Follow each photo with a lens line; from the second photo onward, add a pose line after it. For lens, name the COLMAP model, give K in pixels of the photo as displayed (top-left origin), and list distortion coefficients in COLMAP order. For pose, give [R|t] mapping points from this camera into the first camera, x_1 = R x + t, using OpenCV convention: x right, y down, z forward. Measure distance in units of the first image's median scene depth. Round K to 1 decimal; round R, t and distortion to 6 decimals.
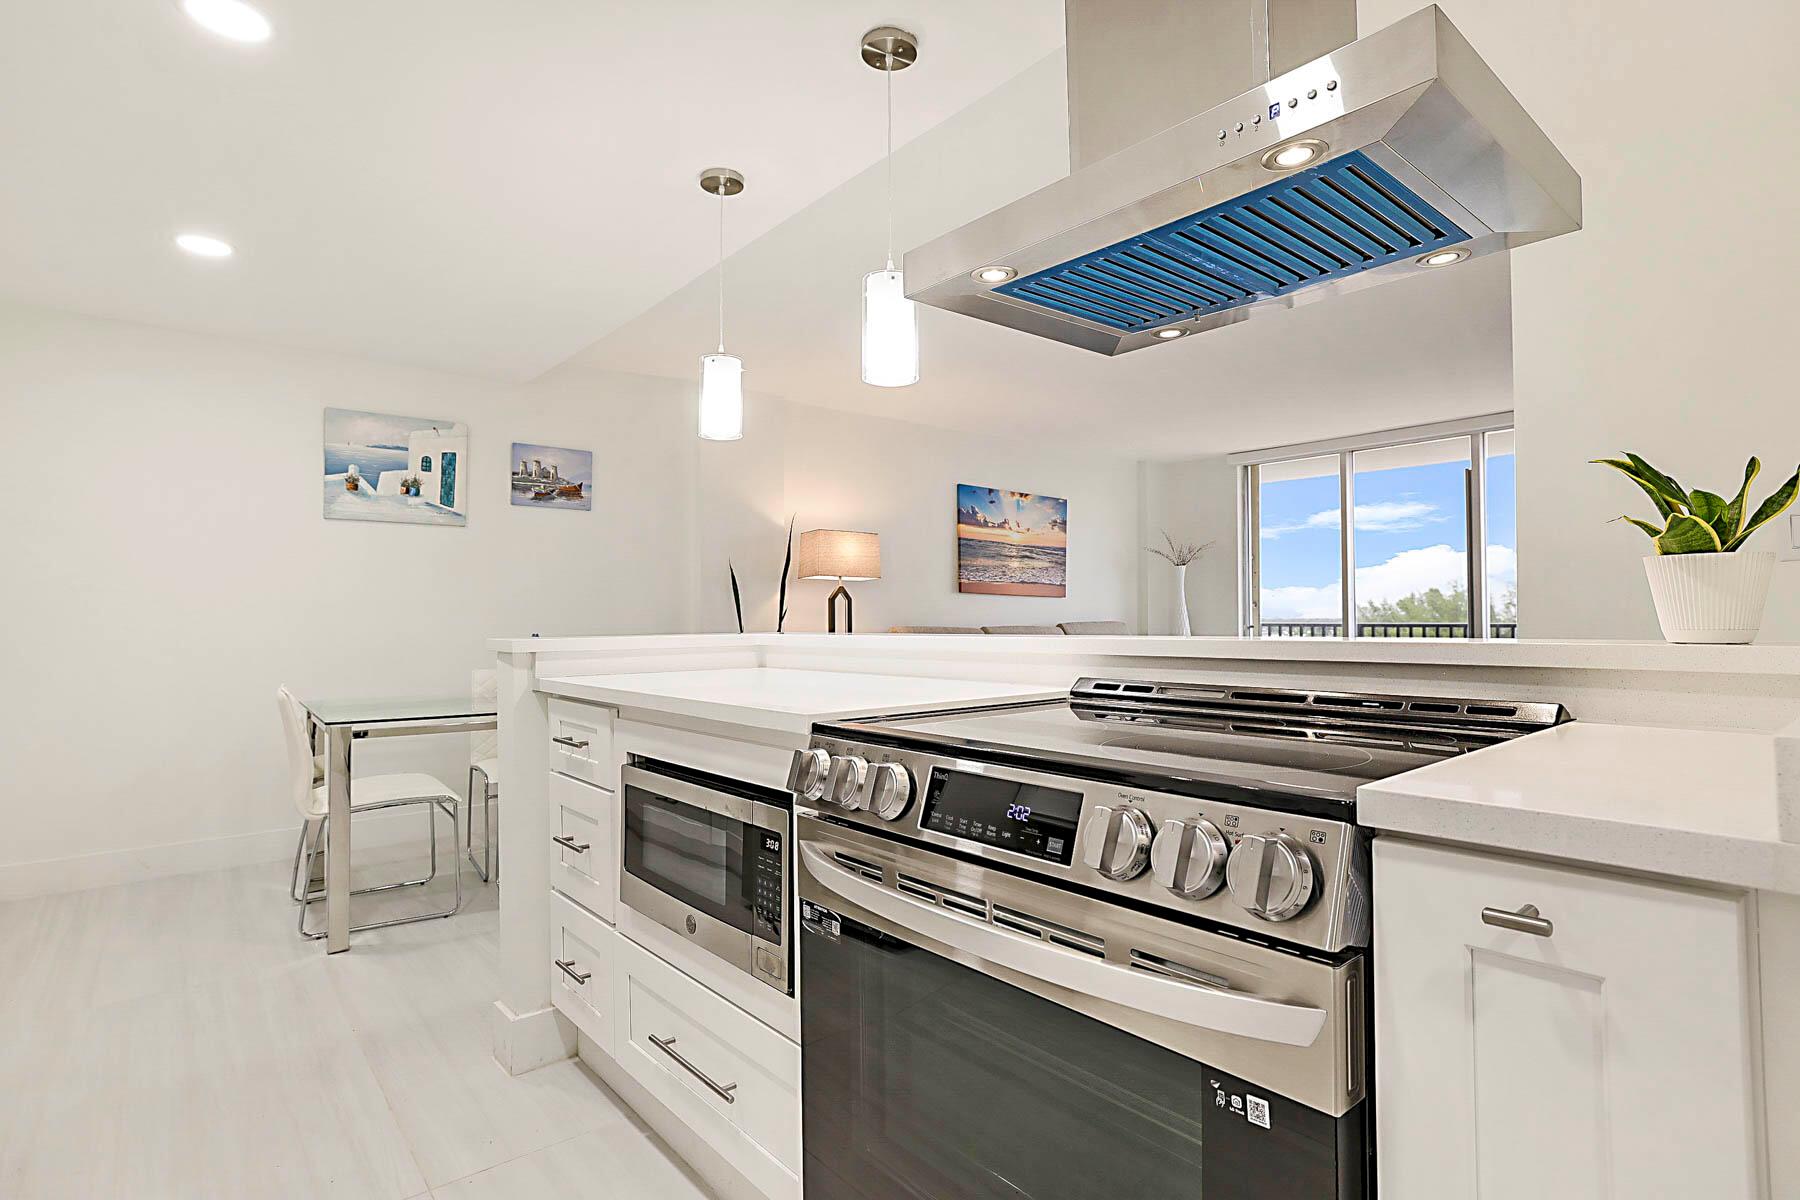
lens RADIAL K [[895.2, 0, 891.6], [0, 895.2, 605.0], [0, 0, 1]] dist [-0.041948, 0.028344]
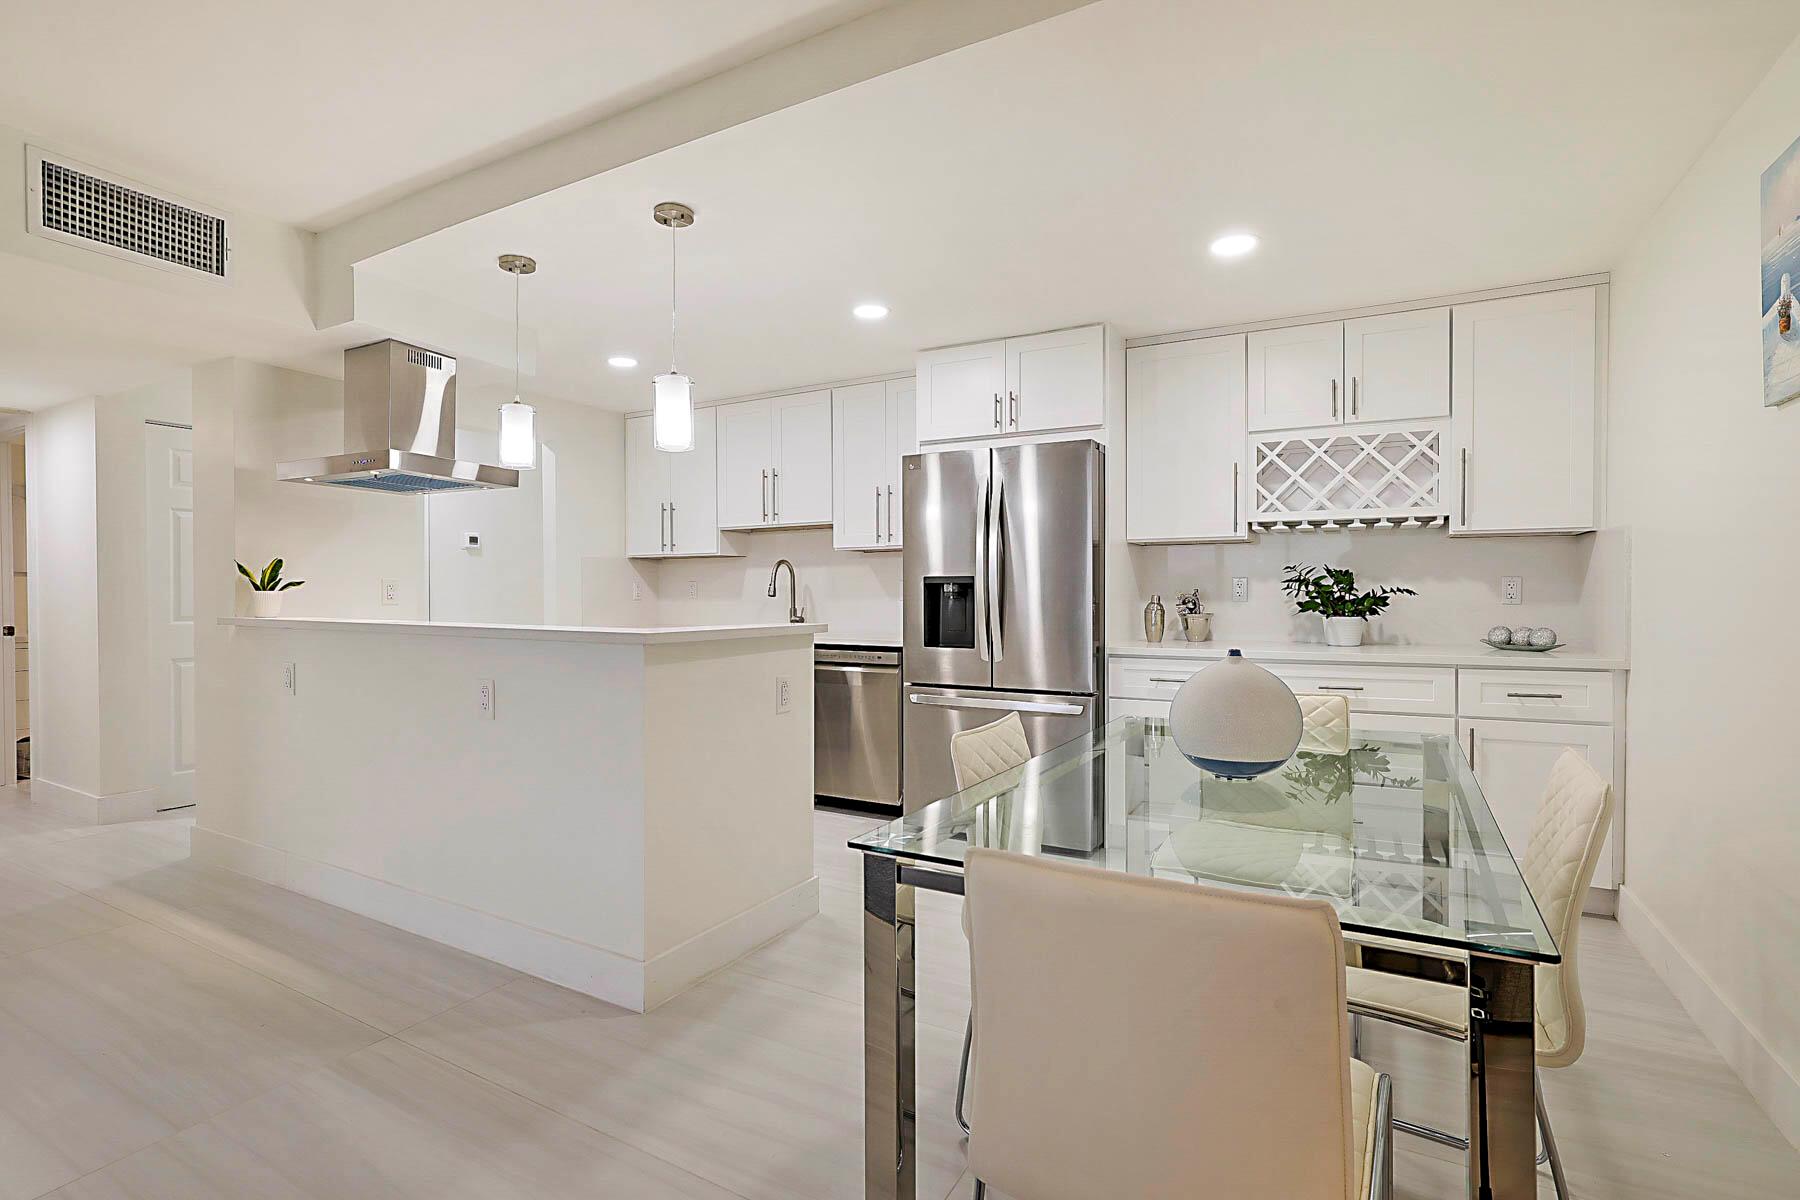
lens RADIAL K [[823.9, 0, 910.9], [0, 823.9, 599.9], [0, 0, 1]] dist [-0.025795, 0.000131]
pose [[-0.925608, 0.011689, -0.378303, -0.044088], [0.013429, 0.999908, -0.001961, 0.000522], [0.378245, -0.006895, -0.925680, 1.129764]]
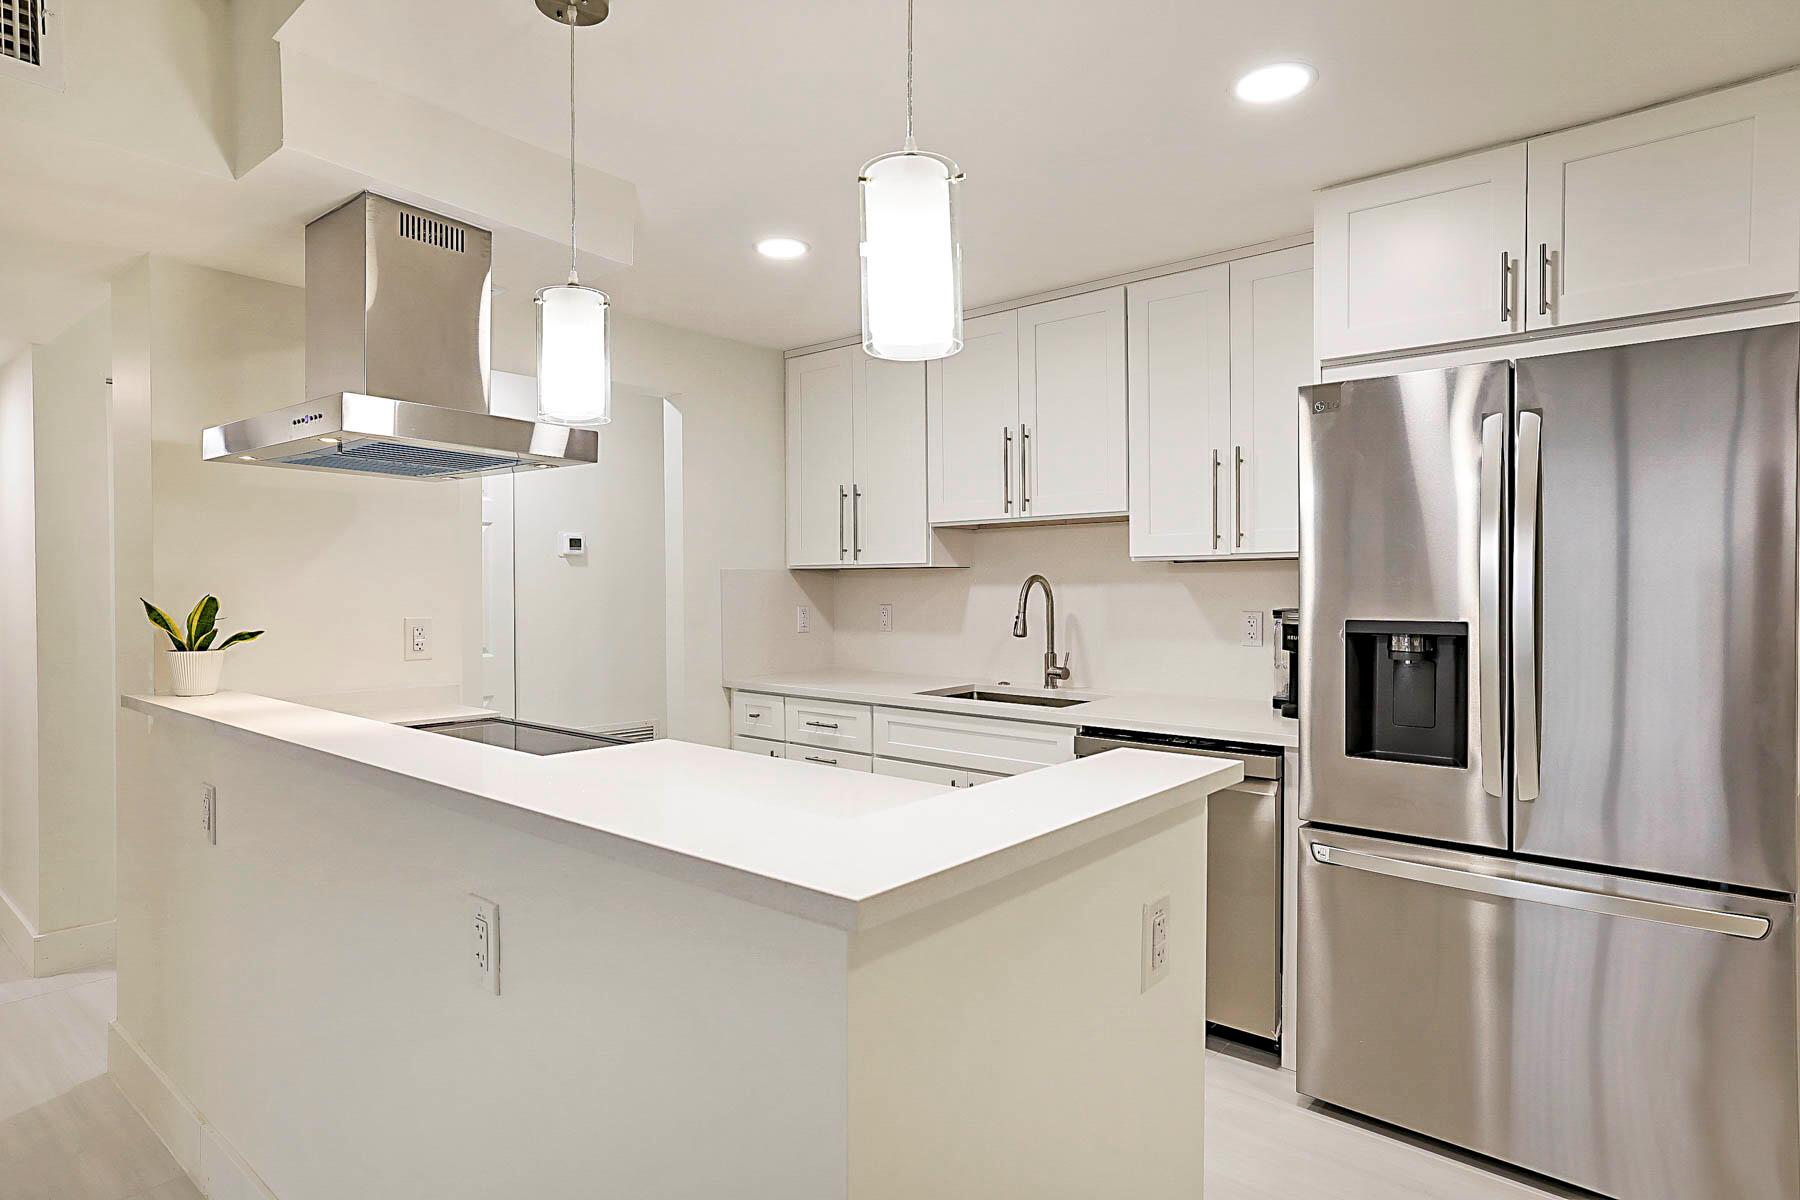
lens RADIAL K [[978.1, 0, 934.8], [0, 978.1, 598.9], [0, 0, 1]] dist [-0.001001, 0.002407]
pose [[-0.978414, 0.014245, -0.206165, -0.058361], [0.014252, 0.999897, 0.001449, -0.041269], [0.206164, -0.001521, -0.978516, 0.801591]]
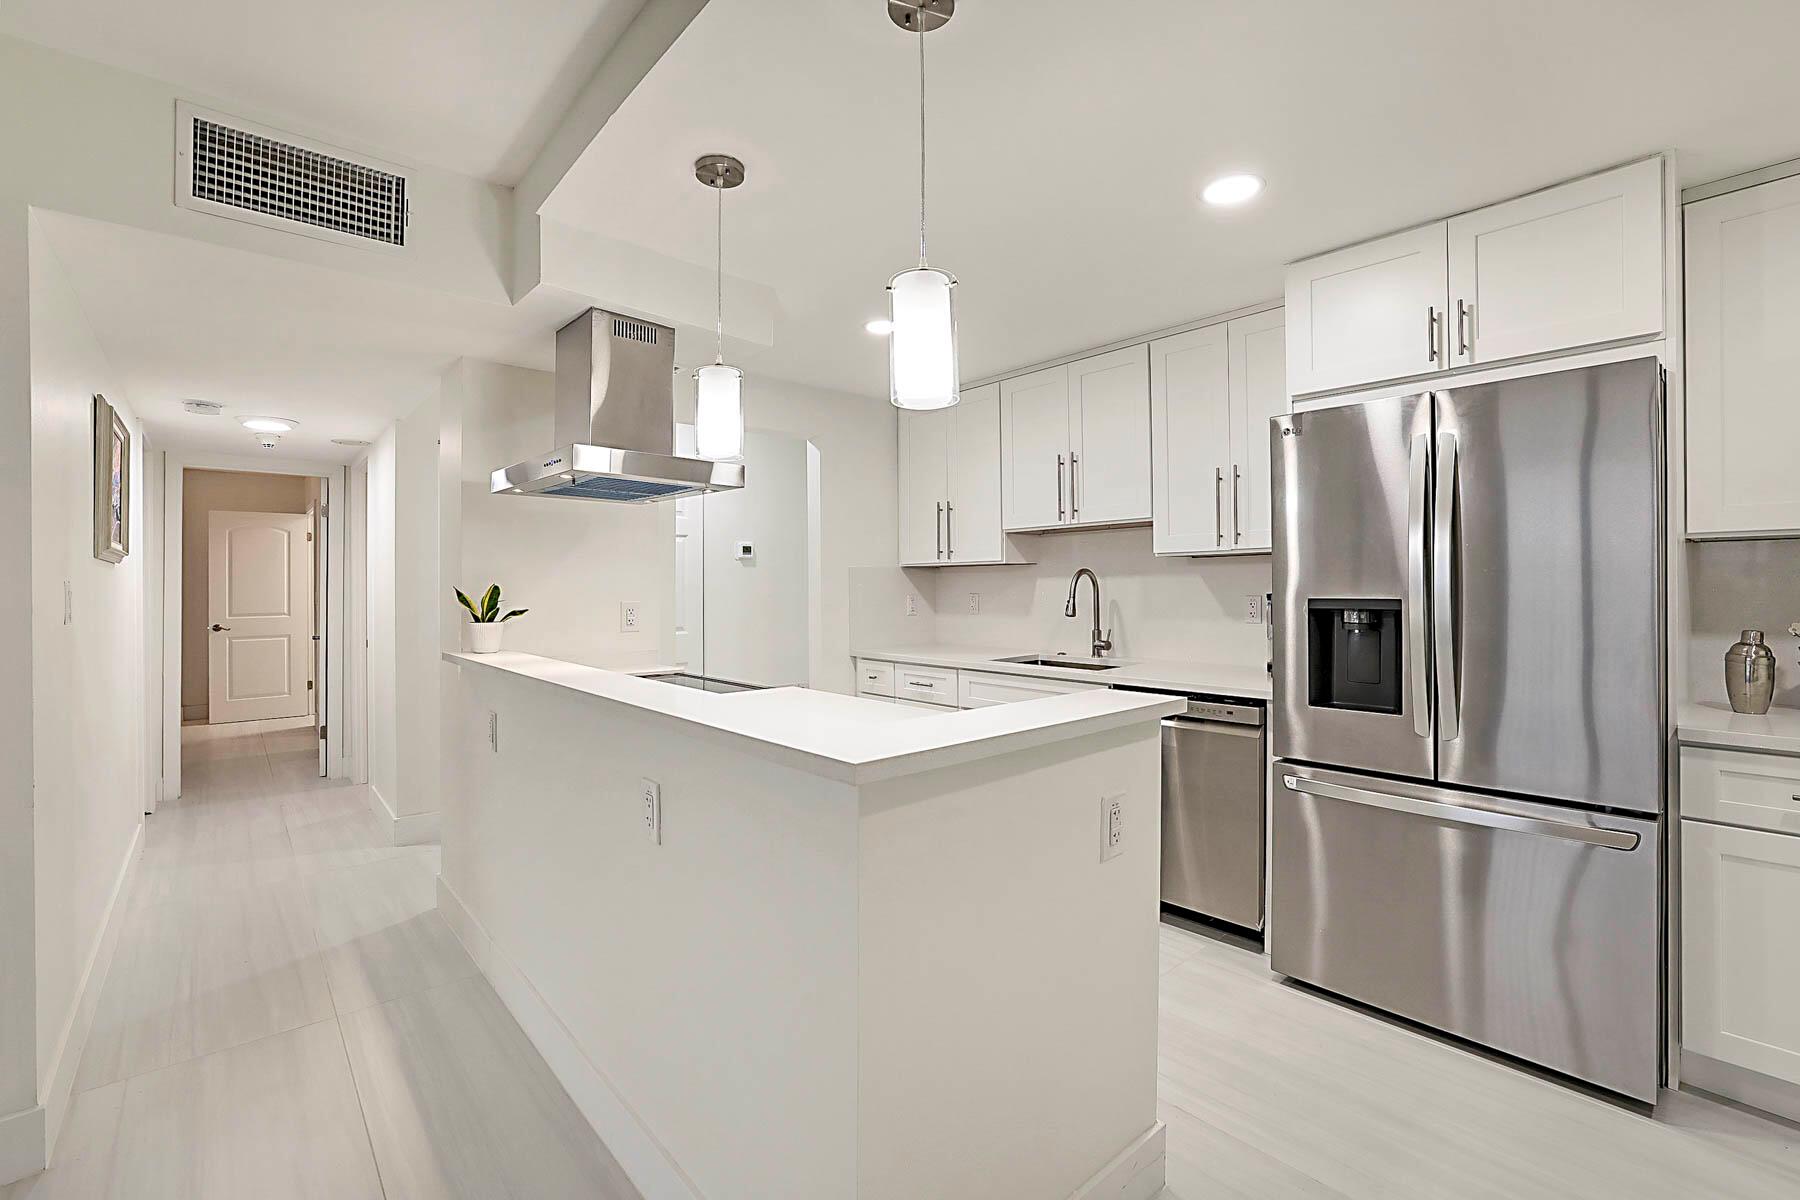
lens RADIAL K [[788.9, 0, 936.5], [0, 788.9, 583.5], [0, 0, 1]] dist [-0.033005, 0.013025]
pose [[-0.997406, 0.016530, -0.070051, -0.092165], [0.017740, 0.999703, -0.016685, -0.031826], [0.069754, -0.017884, -0.997404, 0.850536]]
